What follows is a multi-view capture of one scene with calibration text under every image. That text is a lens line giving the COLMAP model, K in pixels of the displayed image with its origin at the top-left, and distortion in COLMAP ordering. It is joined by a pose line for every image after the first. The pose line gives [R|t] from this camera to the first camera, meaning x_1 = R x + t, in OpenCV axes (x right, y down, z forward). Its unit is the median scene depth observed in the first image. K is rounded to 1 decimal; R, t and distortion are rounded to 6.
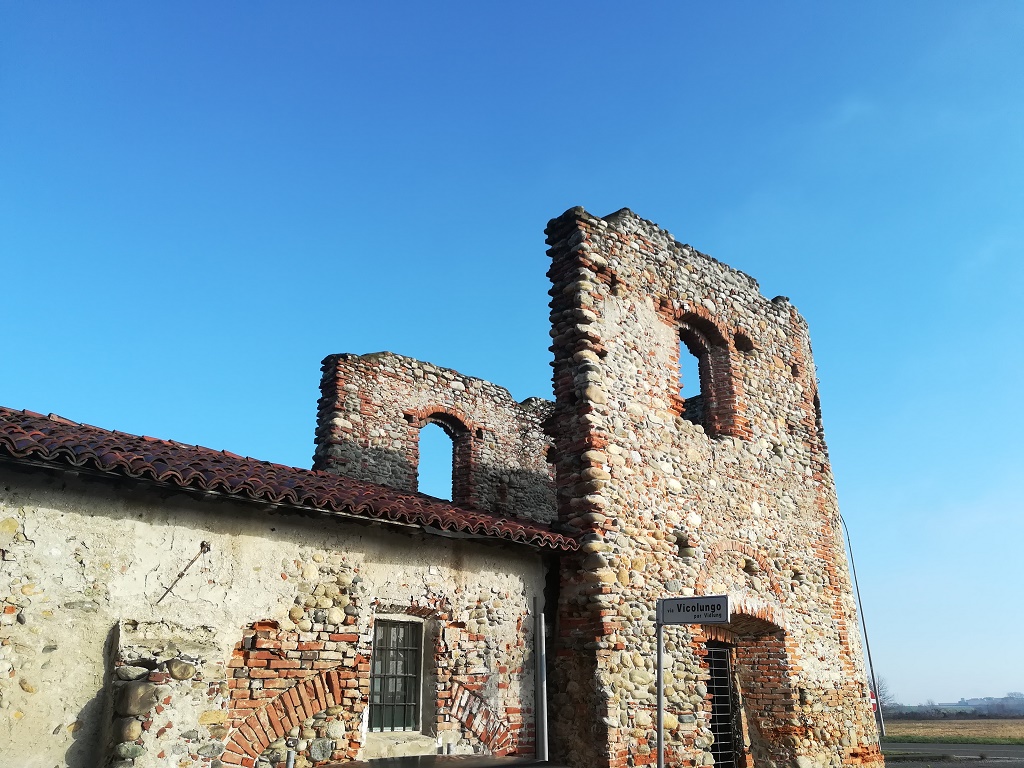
lens RADIAL K [[798.8, 0, 512.0], [0, 798.8, 384.0], [0, 0, 1]] dist [0.137636, -0.234432]
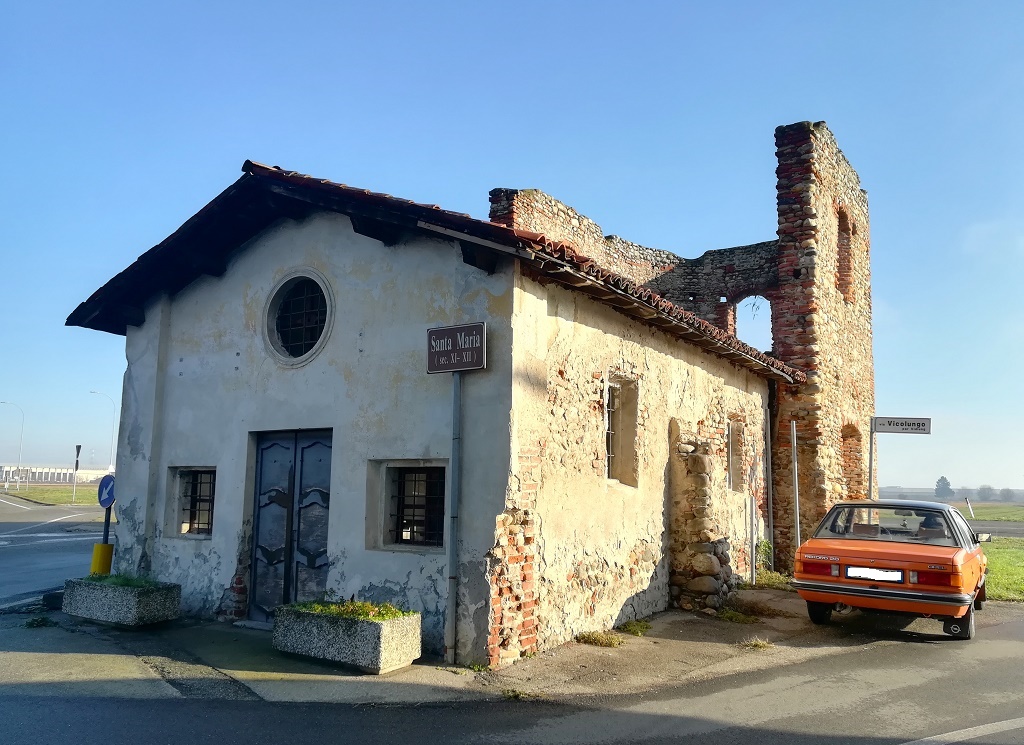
lens RADIAL K [[819.3, 0, 512.0], [0, 819.3, 372.5], [0, 0, 1]] dist [0.062683, -0.000018]
pose [[0.961768, 0.065012, 0.266038, -0.758790], [-0.127918, 0.965578, 0.226485, -0.076570], [-0.242156, -0.251857, 0.936978, -0.263784]]
